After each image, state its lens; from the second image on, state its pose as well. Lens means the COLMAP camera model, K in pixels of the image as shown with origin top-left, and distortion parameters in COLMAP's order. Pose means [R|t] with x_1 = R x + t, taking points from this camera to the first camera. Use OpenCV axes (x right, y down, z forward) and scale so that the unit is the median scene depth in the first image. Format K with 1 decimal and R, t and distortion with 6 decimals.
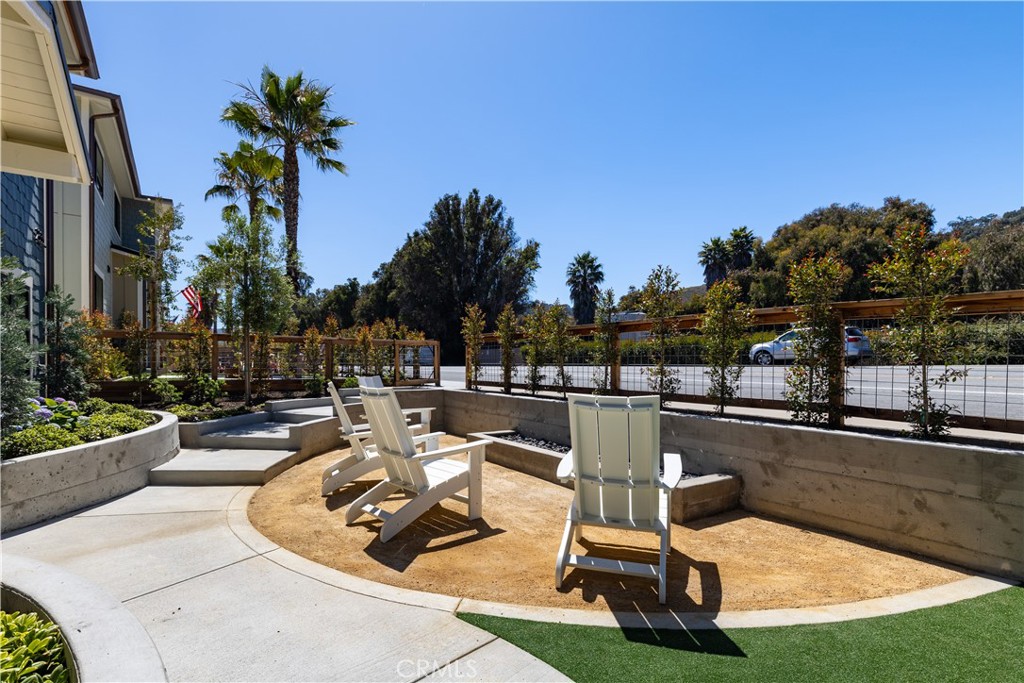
lens RADIAL K [[487.3, 0, 506.7], [0, 487.3, 369.6], [0, 0, 1]] dist [0.003201, 0.001232]
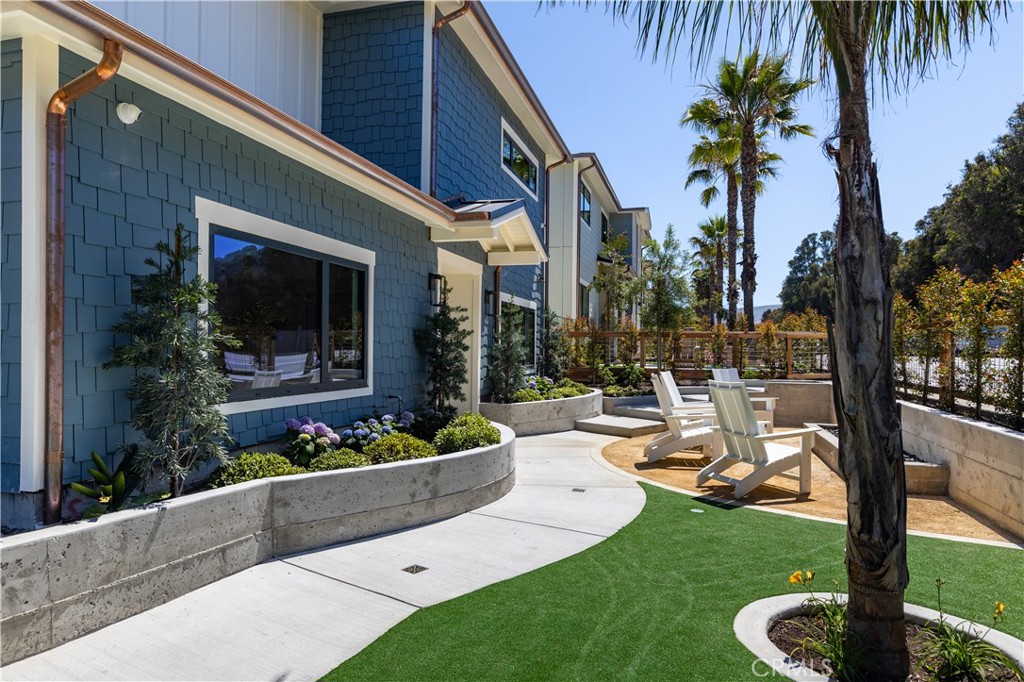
lens RADIAL K [[635.8, 0, 515.6], [0, 635.8, 347.5], [0, 0, 1]] dist [0.010159, -0.002789]
pose [[0.650763, 0.000528, -0.759281, 0.331603], [-0.013743, 0.999844, -0.011084, -0.007665], [0.759157, 0.017647, 0.650669, -0.241864]]
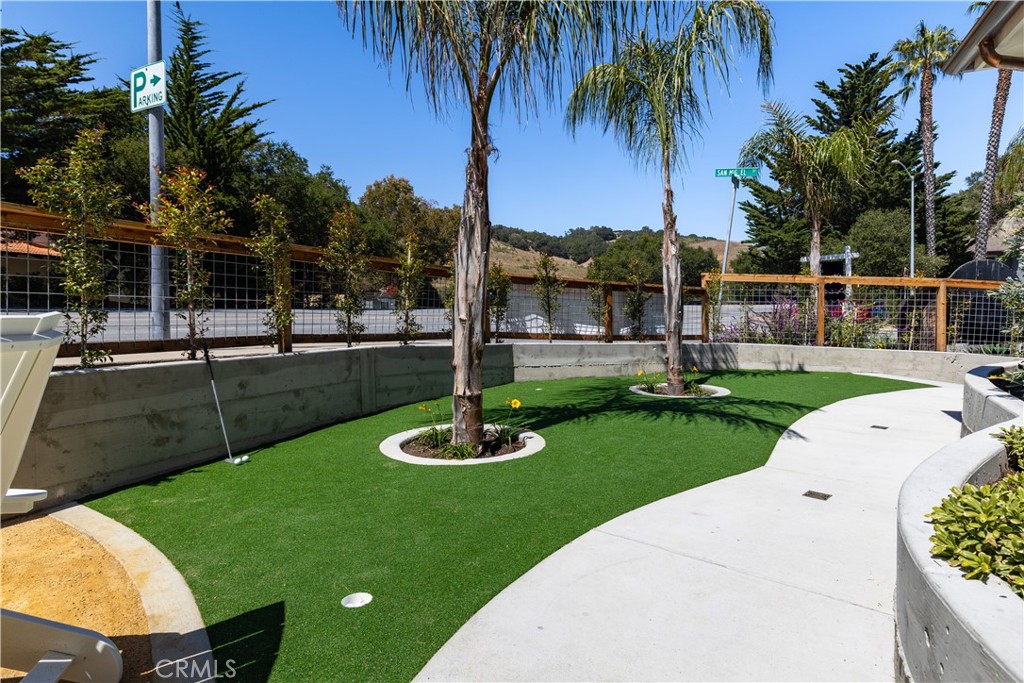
lens RADIAL K [[552.5, 0, 540.5], [0, 552.5, 340.9], [0, 0, 1]] dist [0.000284, 0.001386]
pose [[-0.573207, -0.047822, 0.818014, -0.095933], [0.010843, 0.997765, 0.065929, 0.010521], [-0.819339, 0.046661, -0.571408, 0.201496]]
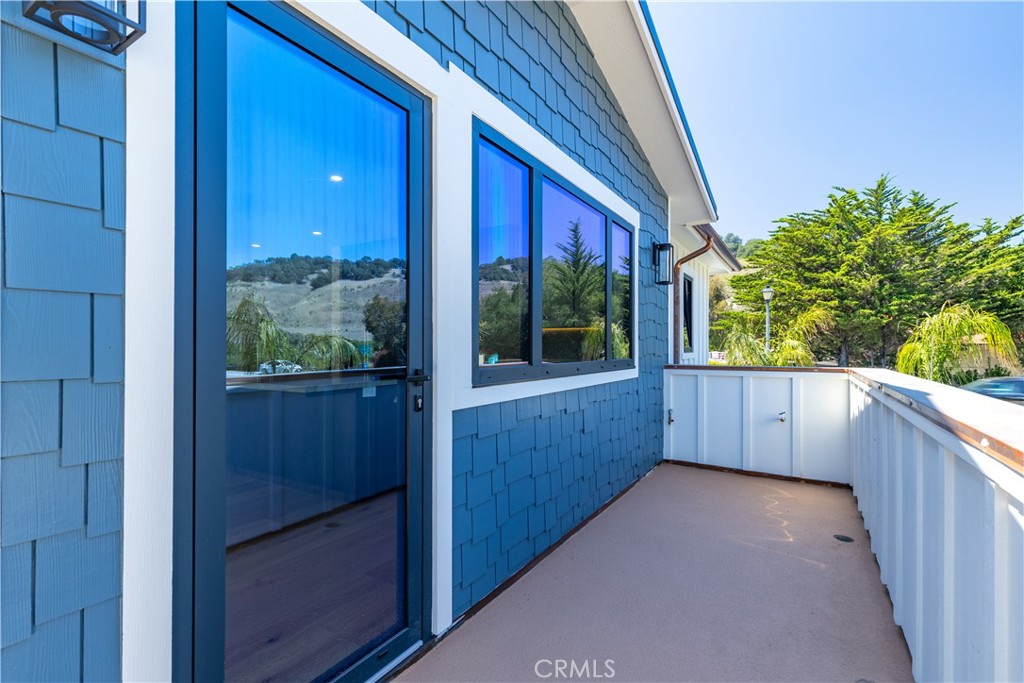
lens RADIAL K [[463.7, 0, 511.8], [0, 463.7, 344.9], [0, 0, 1]] dist [0.002192, -0.000334]
pose [[0.914385, -0.000579, 0.404845, -0.791943], [0.004419, 0.999954, -0.008552, -0.248885], [-0.404821, 0.009609, 0.914345, -0.755259]]
